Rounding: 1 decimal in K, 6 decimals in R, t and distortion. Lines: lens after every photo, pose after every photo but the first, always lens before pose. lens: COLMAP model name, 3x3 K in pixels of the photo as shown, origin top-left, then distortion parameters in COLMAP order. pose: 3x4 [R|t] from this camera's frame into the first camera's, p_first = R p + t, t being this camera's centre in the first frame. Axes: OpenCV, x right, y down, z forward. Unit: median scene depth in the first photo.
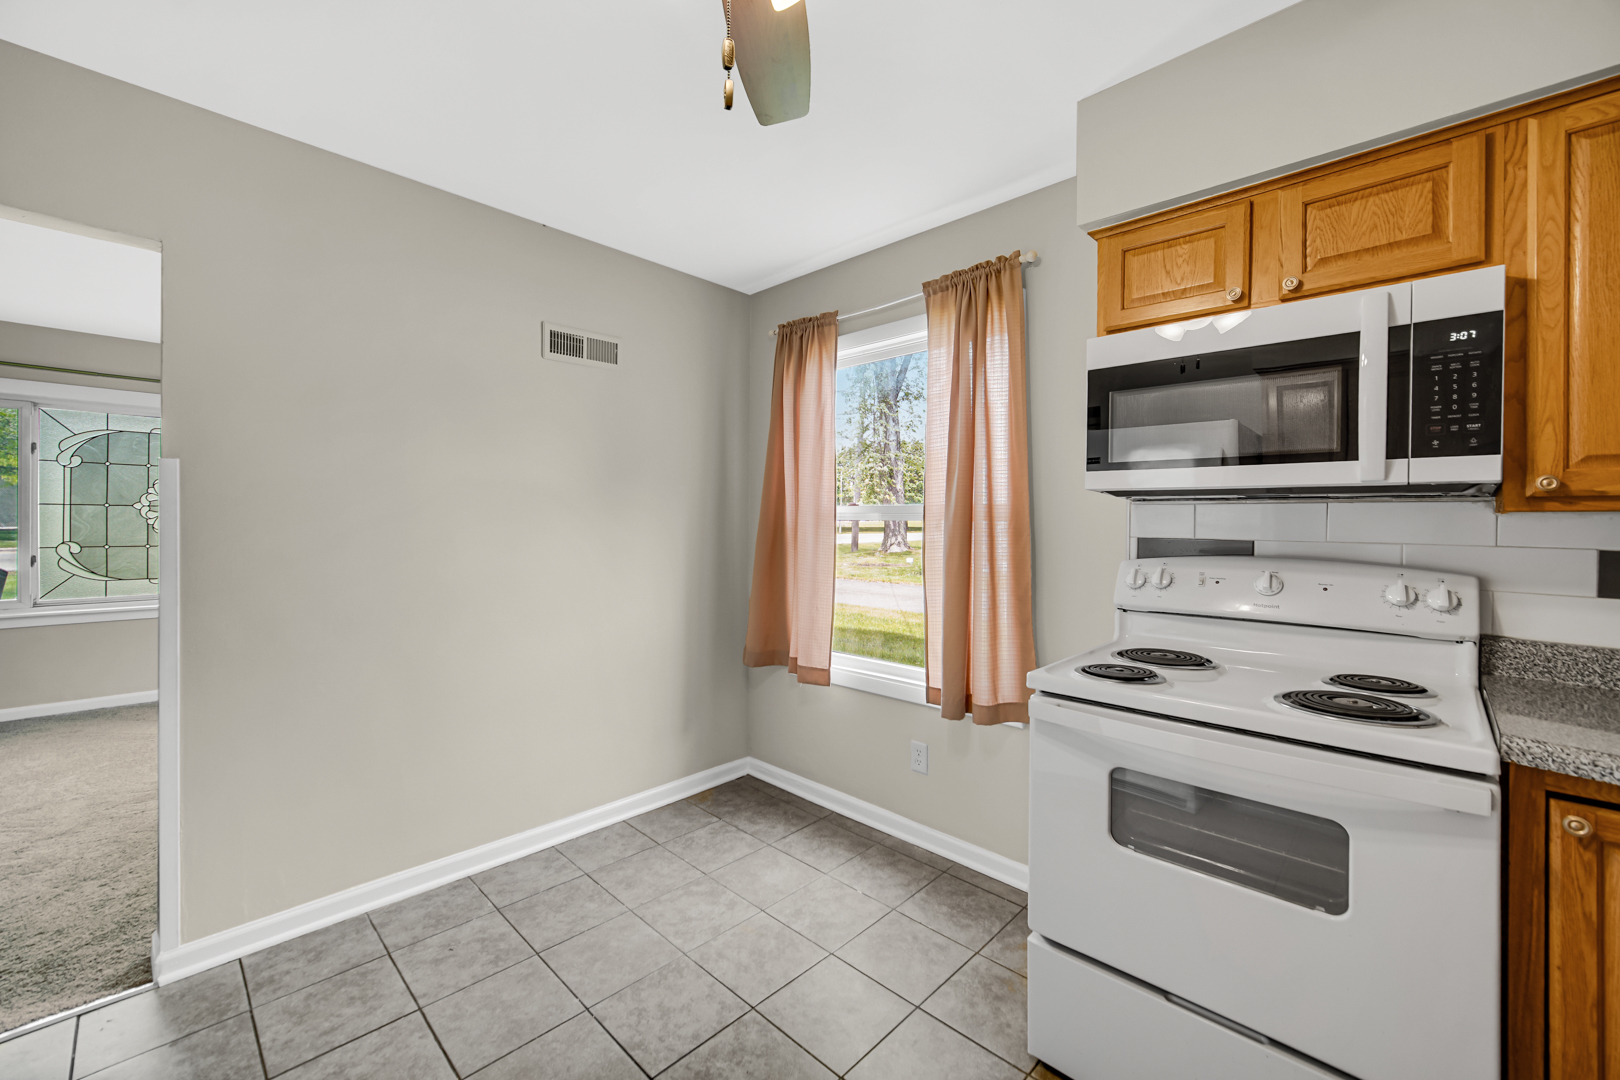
lens RADIAL K [[643.3, 0, 816.1], [0, 643.3, 524.0], [0, 0, 1]] dist [-0.001099, -0.000094]
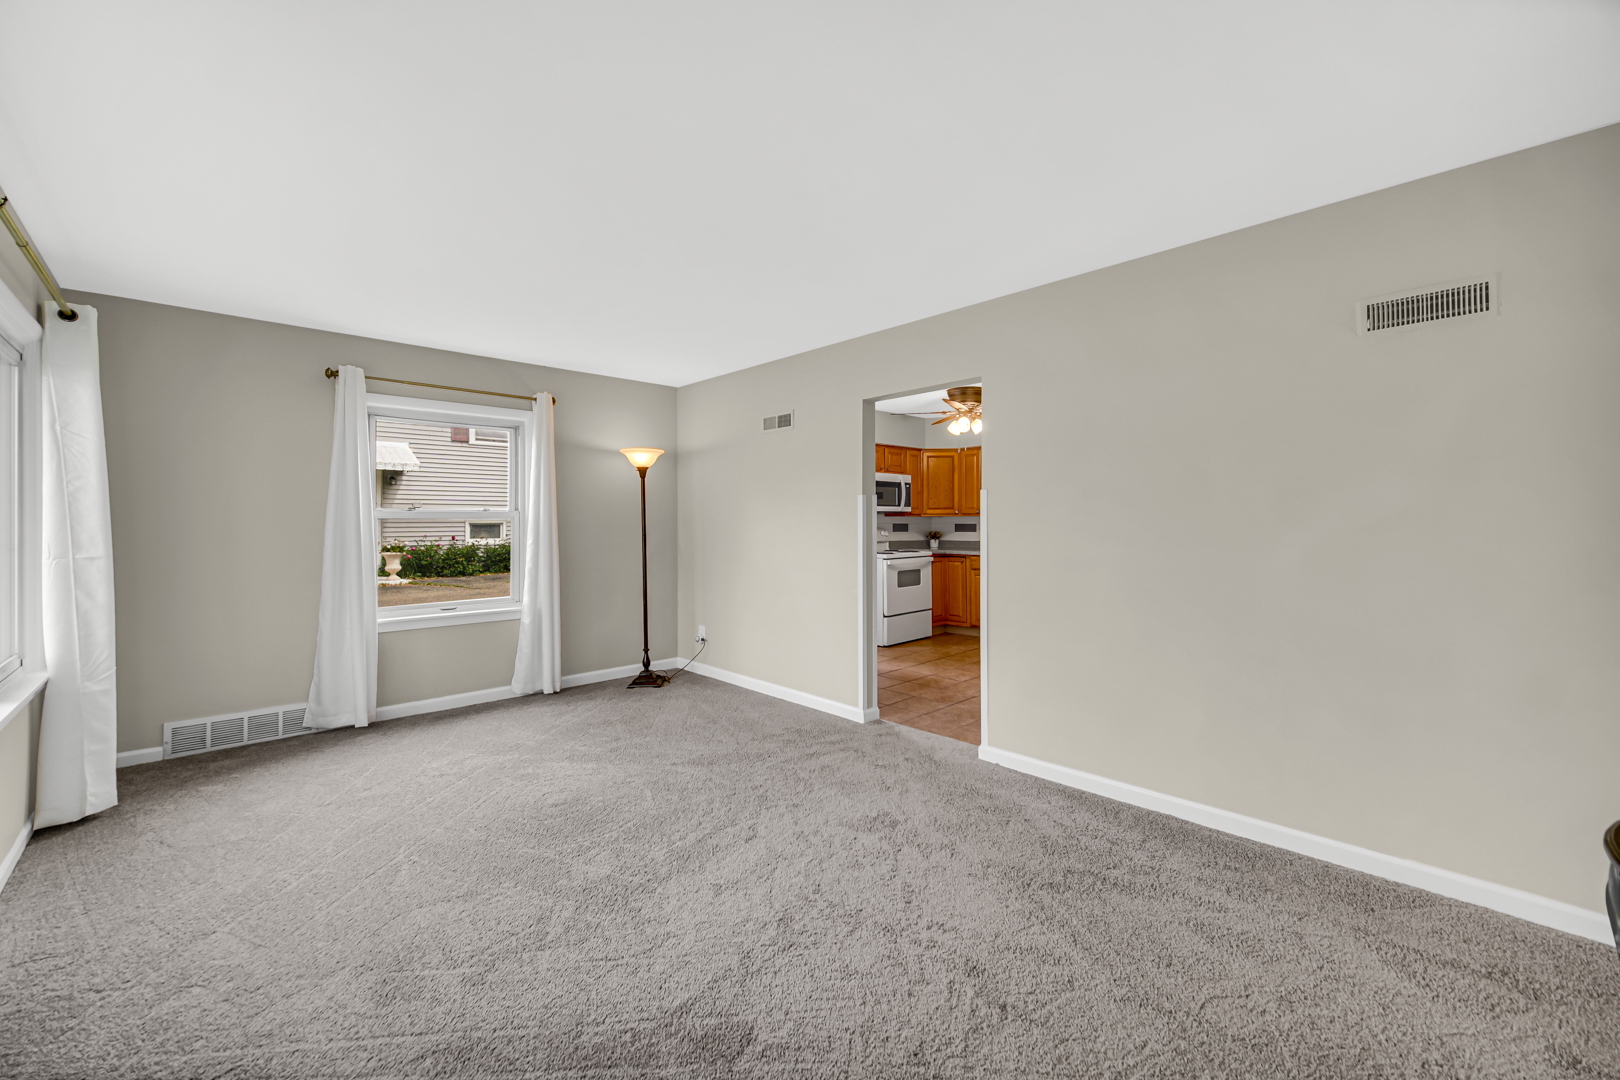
lens RADIAL K [[643.3, 0, 812.0], [0, 643.3, 527.8], [0, 0, 1]] dist [-0.001099, -0.000094]
pose [[0.048330, -0.021636, 0.998597, -4.049652], [0.015237, 0.999665, 0.020921, -0.044413], [-0.998715, 0.014204, 0.048644, 1.332526]]
